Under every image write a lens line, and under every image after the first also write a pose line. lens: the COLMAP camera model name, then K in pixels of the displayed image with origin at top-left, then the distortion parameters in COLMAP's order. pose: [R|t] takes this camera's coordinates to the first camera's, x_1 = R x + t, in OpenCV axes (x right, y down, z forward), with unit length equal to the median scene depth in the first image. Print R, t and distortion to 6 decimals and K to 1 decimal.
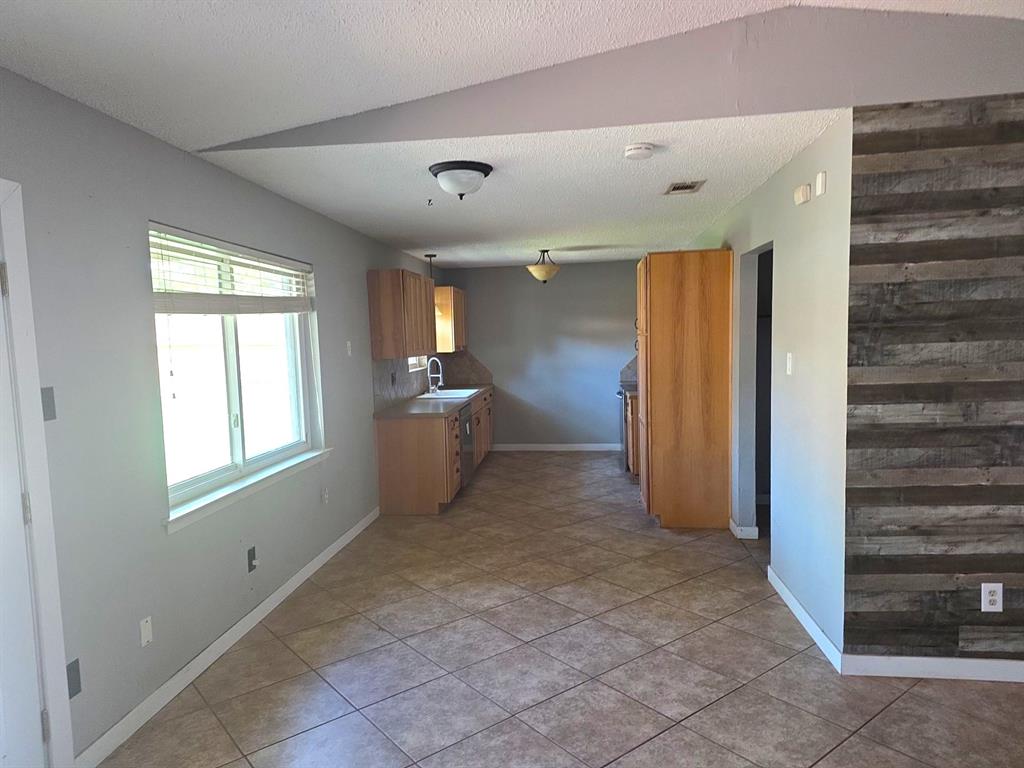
lens RADIAL K [[684.2, 0, 508.6], [0, 684.2, 388.3], [0, 0, 1]] dist [0.053606, 0.001314]
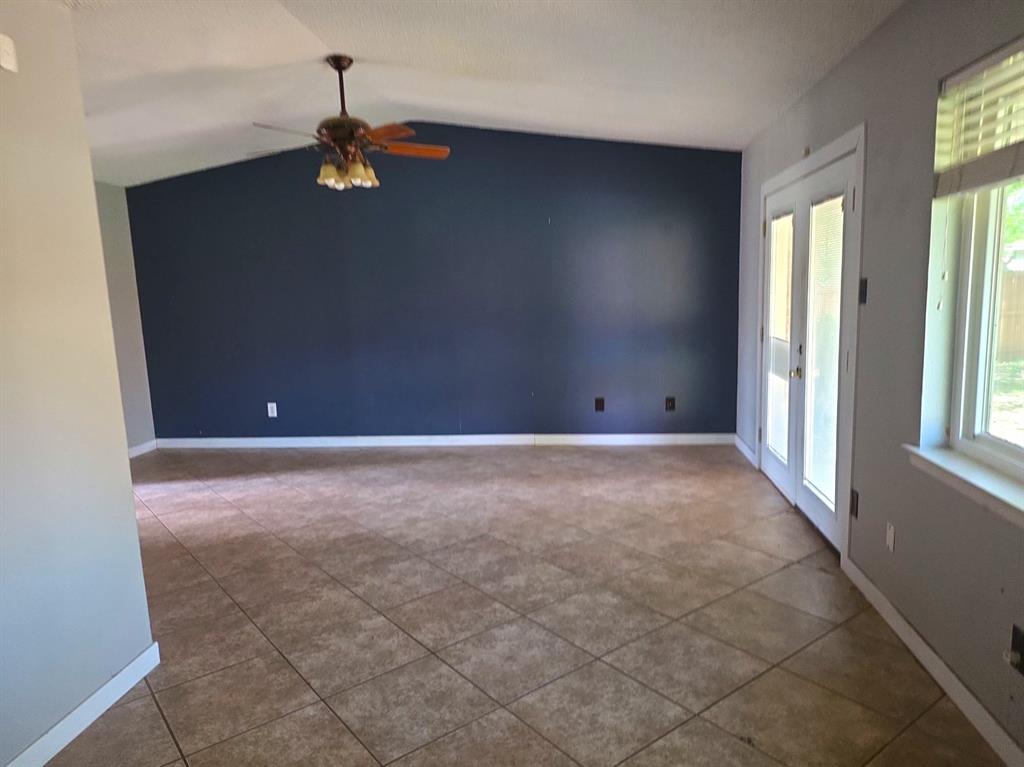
lens RADIAL K [[684.2, 0, 510.1], [0, 684.2, 383.1], [0, 0, 1]] dist [0.053606, 0.001314]
pose [[-0.997519, 0.065348, 0.026195, -0.022941], [0.069535, 0.972724, 0.221298, -0.109296], [-0.011019, 0.222570, -0.974854, 1.794623]]
